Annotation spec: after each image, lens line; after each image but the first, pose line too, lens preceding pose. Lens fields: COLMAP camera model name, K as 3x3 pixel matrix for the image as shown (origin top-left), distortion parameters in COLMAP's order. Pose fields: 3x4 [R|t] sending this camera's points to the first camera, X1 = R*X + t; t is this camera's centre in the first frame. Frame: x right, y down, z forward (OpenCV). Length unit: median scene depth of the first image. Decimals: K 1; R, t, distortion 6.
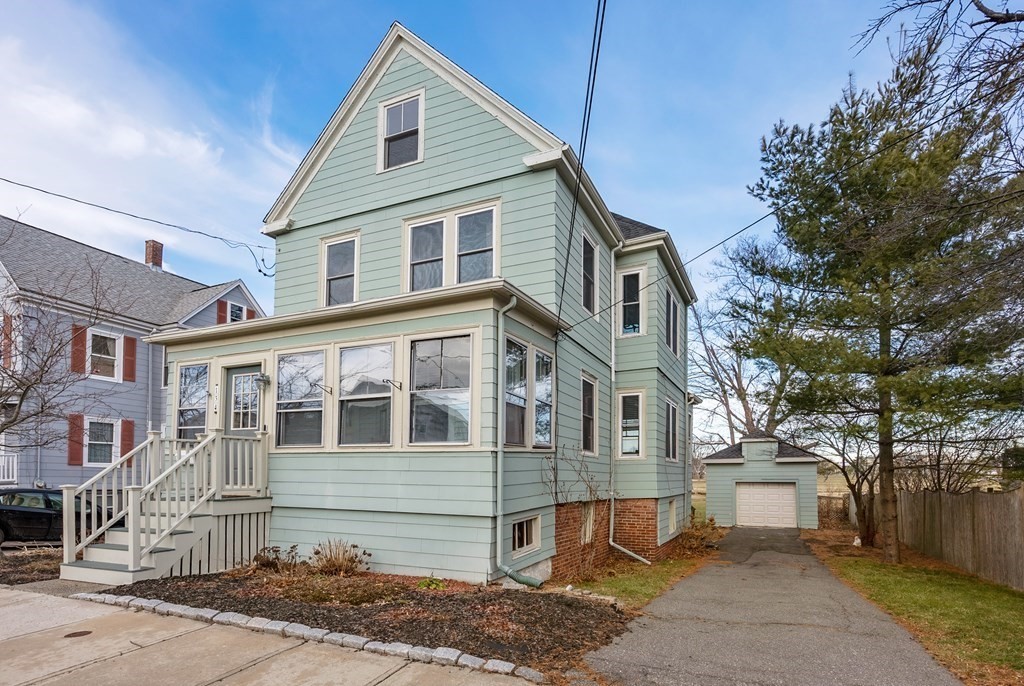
lens RADIAL K [[522.5, 0, 512.0], [0, 522.5, 343.0], [0, 0, 1]] dist [-0.002963, -0.000111]
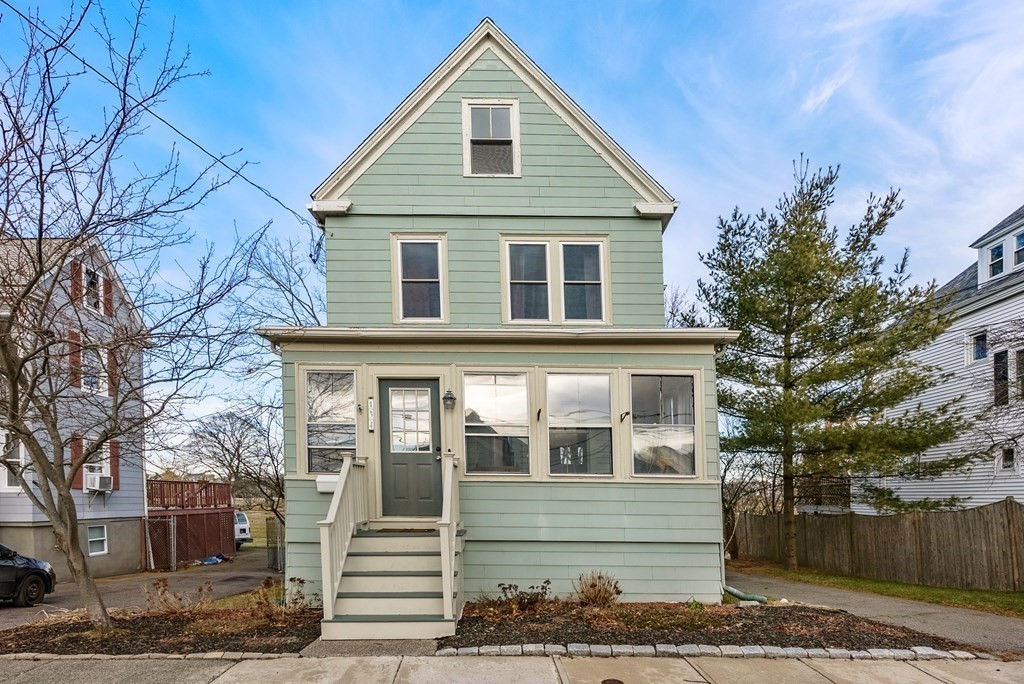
lens RADIAL K [[547.7, 0, 513.1], [0, 547.7, 362.5], [0, 0, 1]] dist [-0.002260, -0.000186]
pose [[0.902973, 0.105752, 0.416481, -0.593131], [-0.108112, 0.993976, -0.017991, 0.011405], [-0.415875, -0.028781, 0.908966, 0.082700]]
